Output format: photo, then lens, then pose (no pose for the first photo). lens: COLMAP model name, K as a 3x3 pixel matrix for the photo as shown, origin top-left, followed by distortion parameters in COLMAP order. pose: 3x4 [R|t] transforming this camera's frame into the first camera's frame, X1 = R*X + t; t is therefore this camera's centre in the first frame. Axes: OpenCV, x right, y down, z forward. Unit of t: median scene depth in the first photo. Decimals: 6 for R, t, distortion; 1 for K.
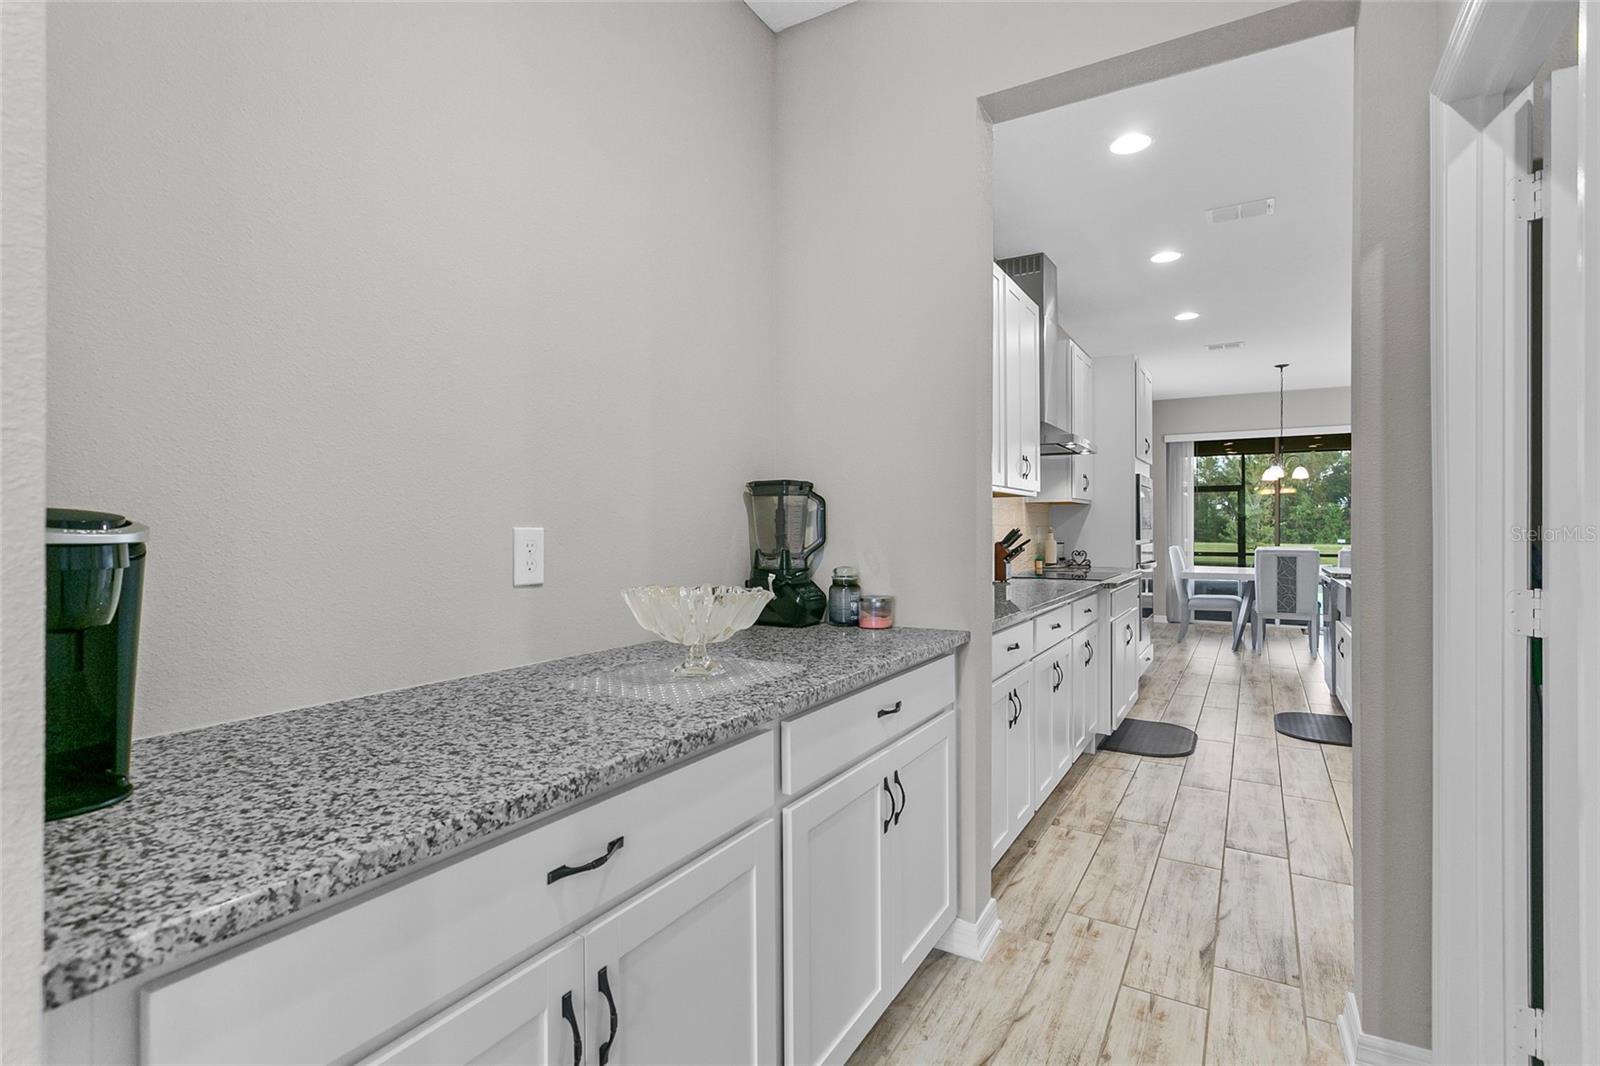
lens RADIAL K [[769.8, 0, 799.6], [0, 769.8, 530.7], [0, 0, 1]] dist [0.001834, 0.000224]
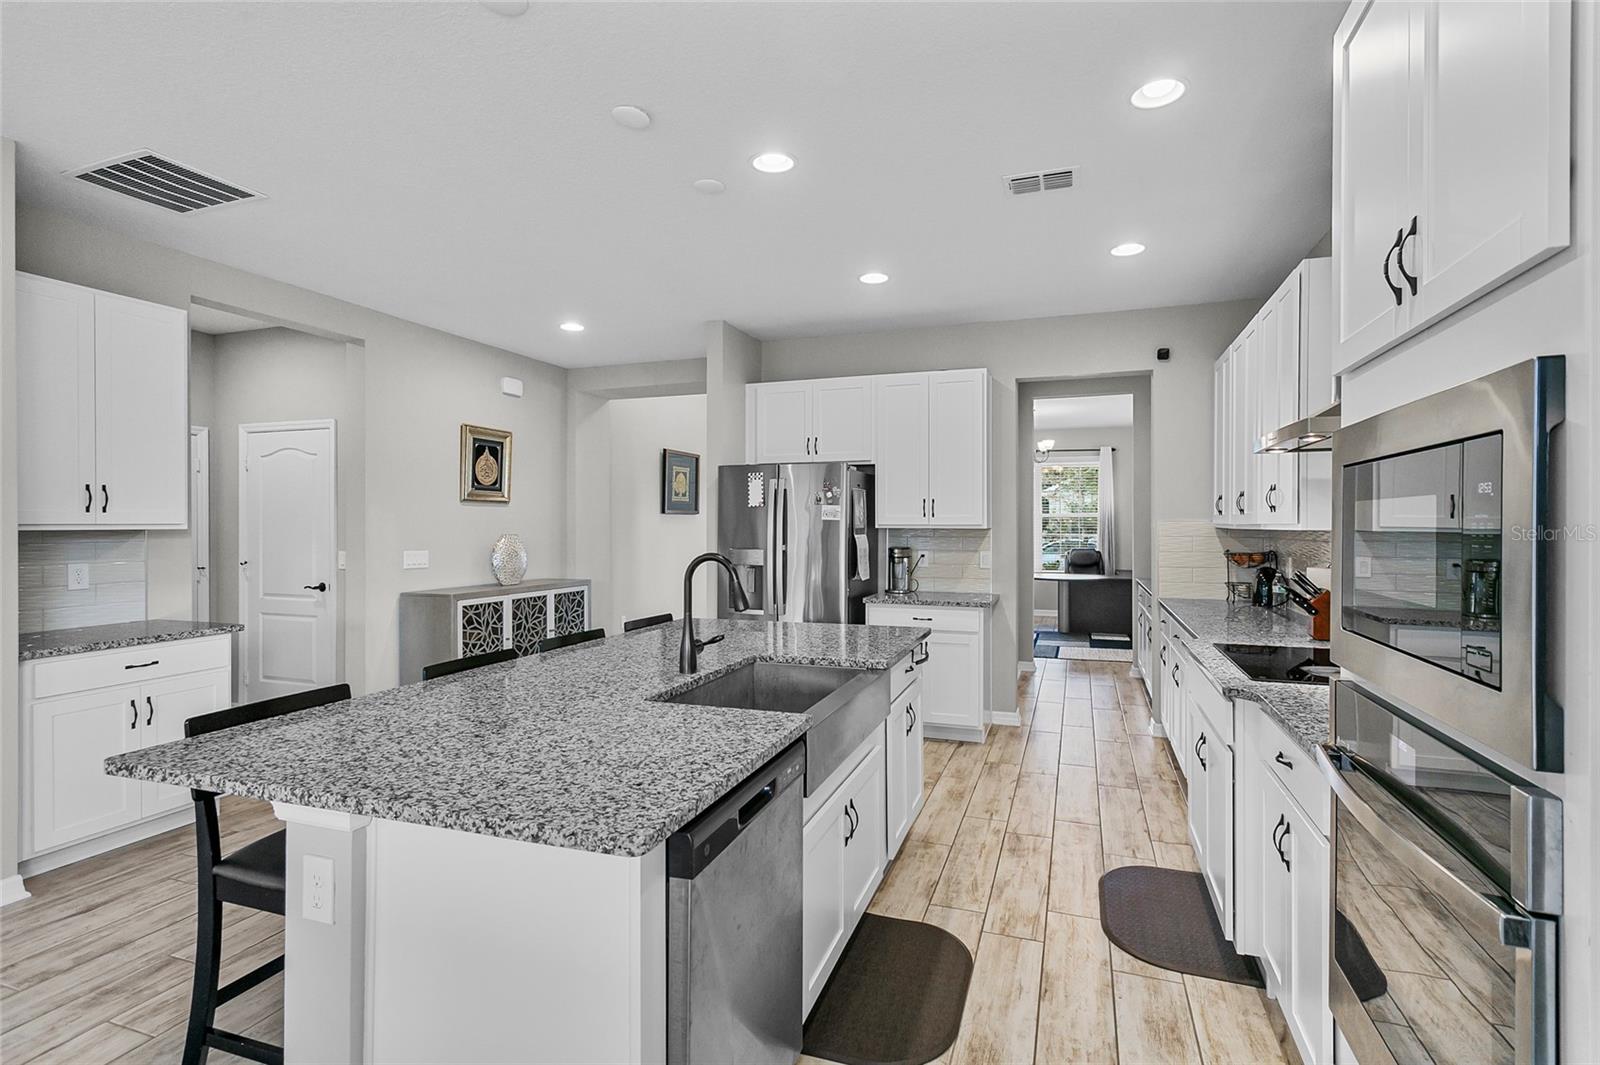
lens RADIAL K [[769.8, 0, 796.3], [0, 769.8, 527.4], [0, 0, 1]] dist [0.001834, 0.000224]
pose [[-0.983460, 0.001798, -0.181115, 1.121202], [0.000792, 0.999984, 0.005629, -0.064545], [0.181122, 0.005392, -0.983446, 2.016499]]
